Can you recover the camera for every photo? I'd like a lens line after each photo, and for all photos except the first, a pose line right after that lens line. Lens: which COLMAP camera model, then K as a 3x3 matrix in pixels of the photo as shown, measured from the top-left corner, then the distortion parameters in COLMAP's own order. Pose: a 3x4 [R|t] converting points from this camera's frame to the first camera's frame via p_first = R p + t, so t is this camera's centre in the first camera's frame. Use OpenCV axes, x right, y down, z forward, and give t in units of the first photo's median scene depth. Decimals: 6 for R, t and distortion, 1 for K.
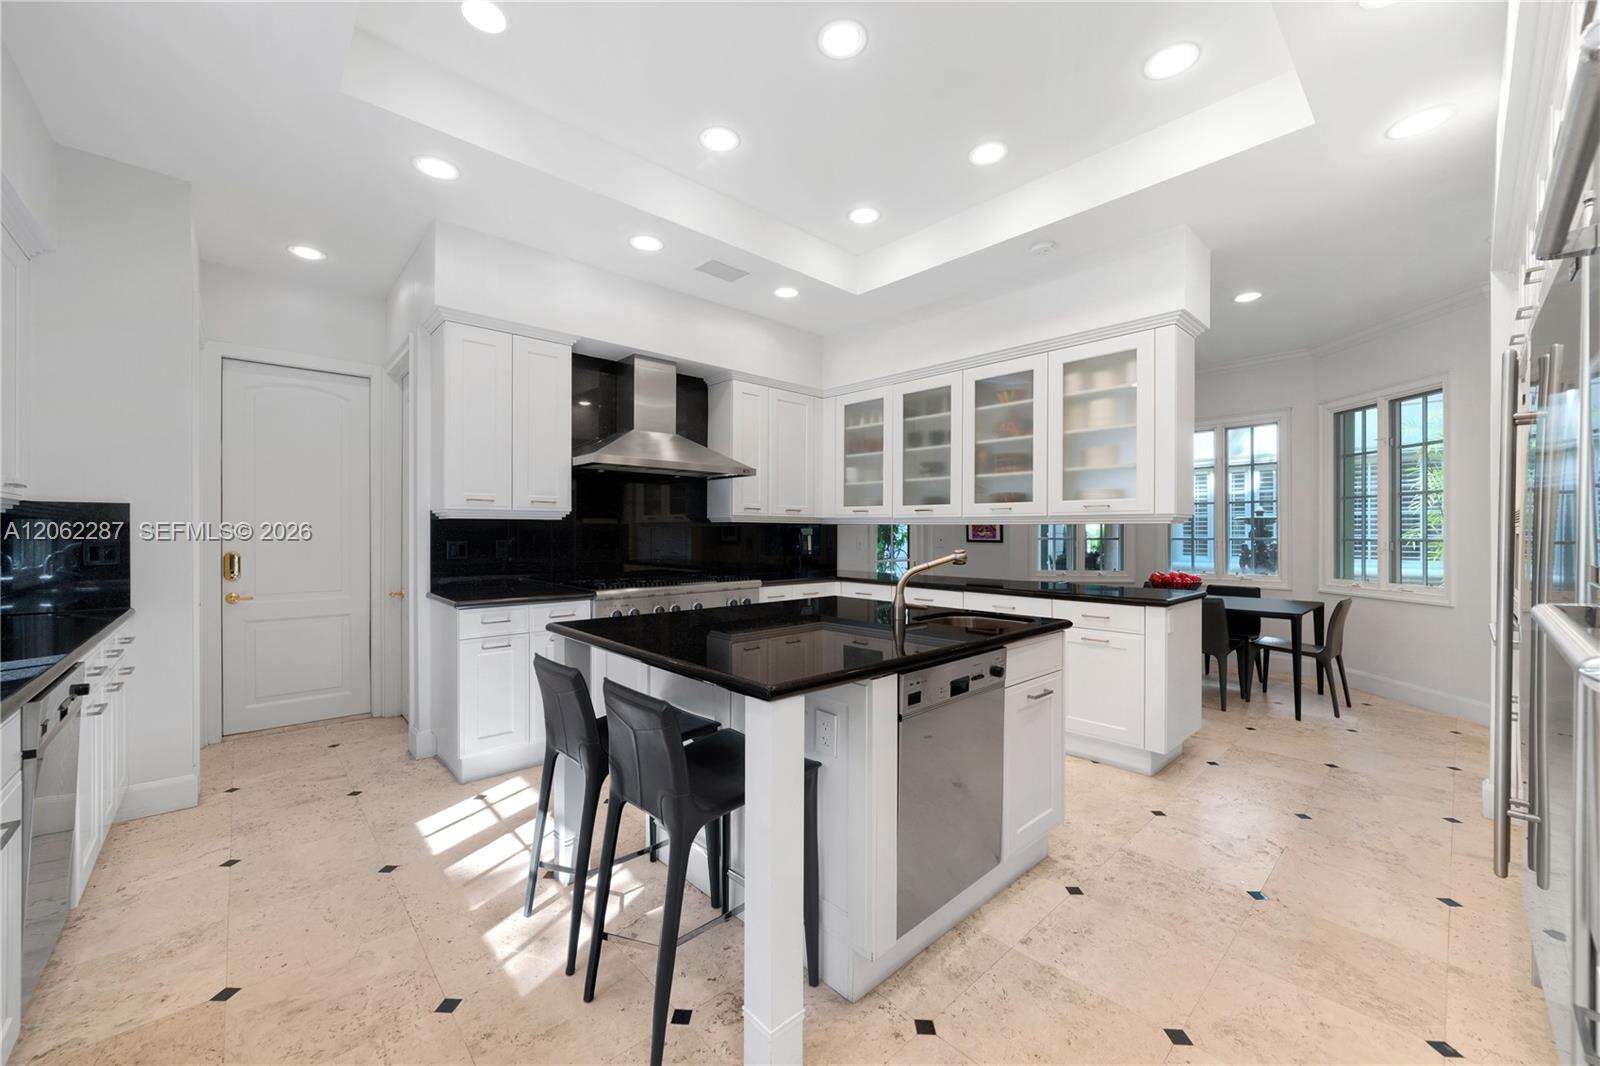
lens RADIAL K [[612.2, 0, 805.4], [0, 612.2, 537.5], [0, 0, 1]] dist [-0.001832, -0.000258]
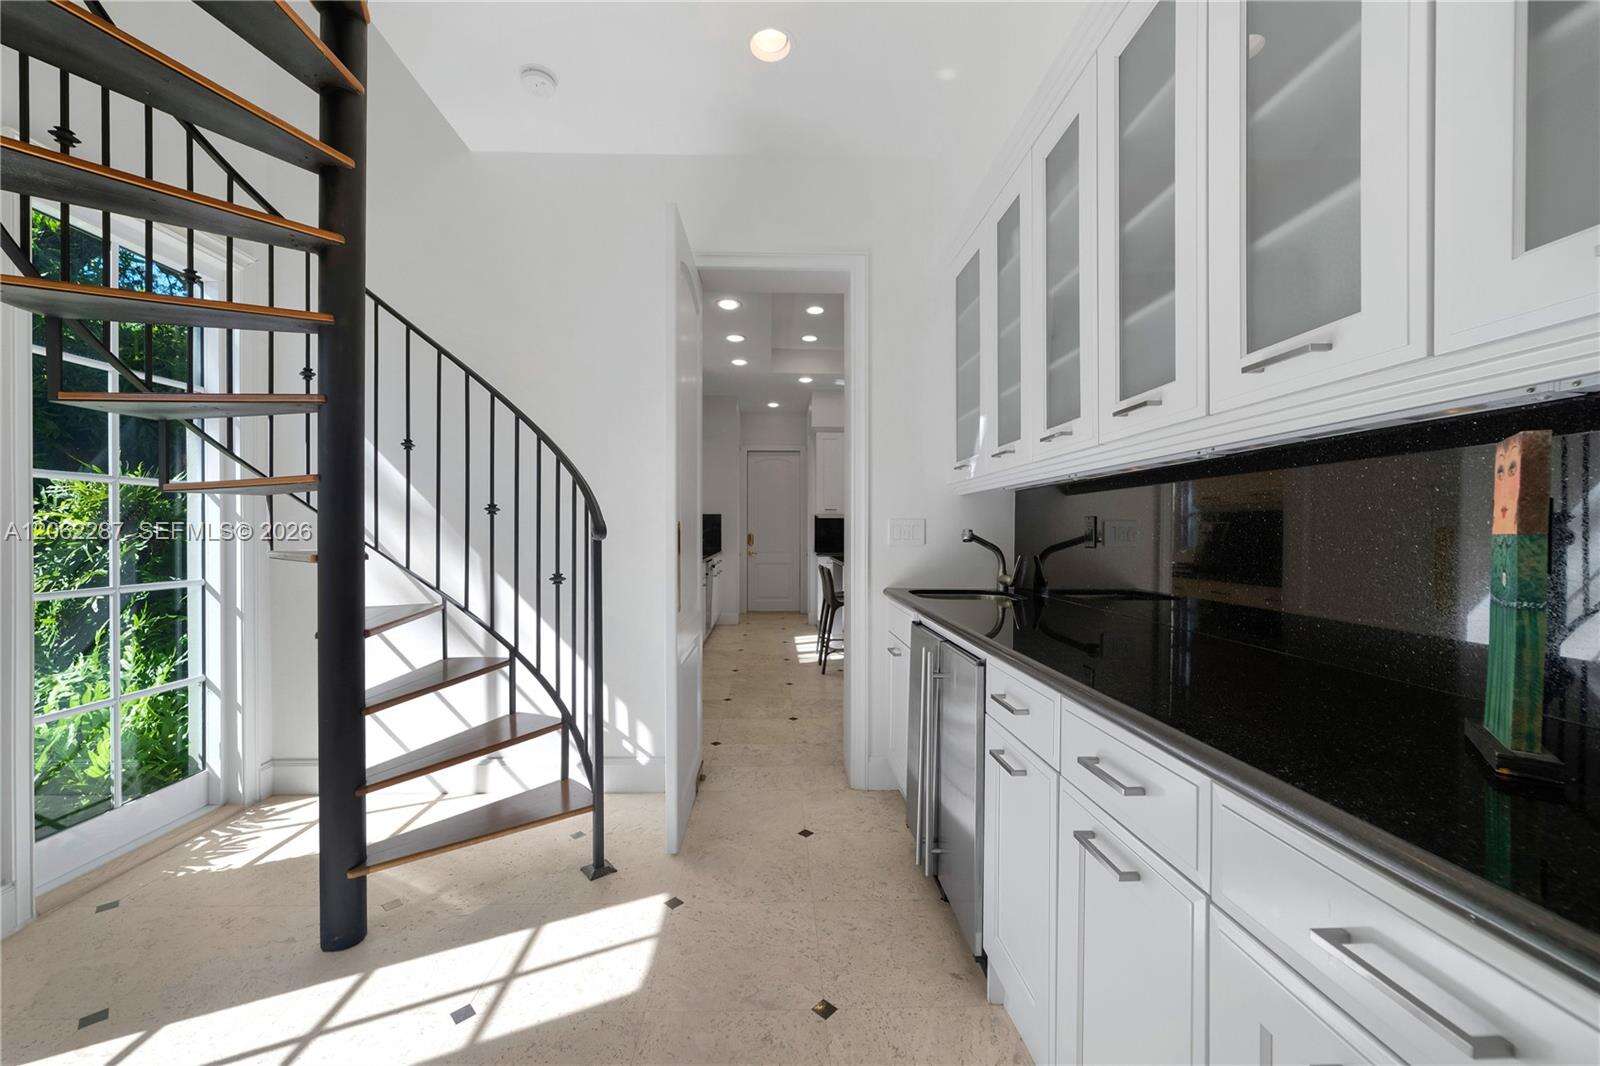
lens RADIAL K [[612.2, 0, 805.4], [0, 612.2, 537.5], [0, 0, 1]] dist [-0.001832, -0.000258]
pose [[0.765555, 0.002035, -0.643367, 0.481510], [-0.003787, 0.999992, -0.001343, 0.026668], [0.643359, 0.003464, 0.765557, -0.435764]]
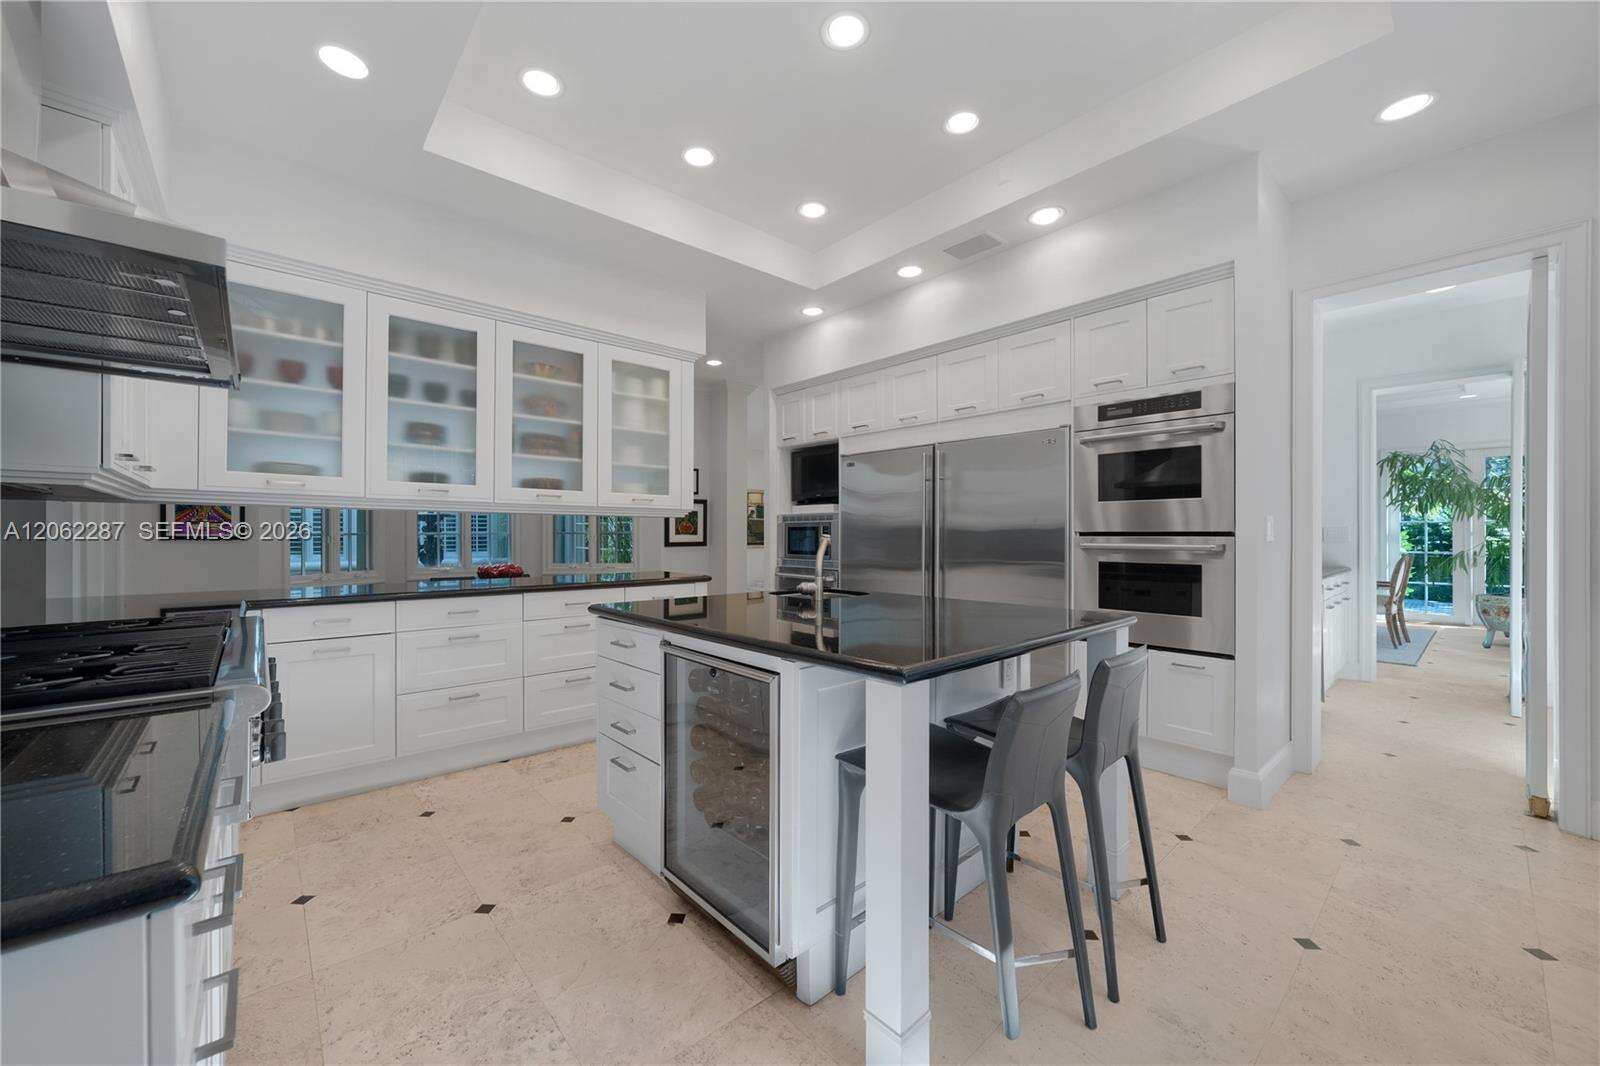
lens RADIAL K [[612.2, 0, 805.4], [0, 612.2, 537.5], [0, 0, 1]] dist [-0.001832, -0.000258]
pose [[0.022481, -0.020066, 0.999546, -0.635018], [-0.003131, 0.999792, 0.020142, -0.007865], [-0.999742, -0.003582, 0.022413, 0.682121]]
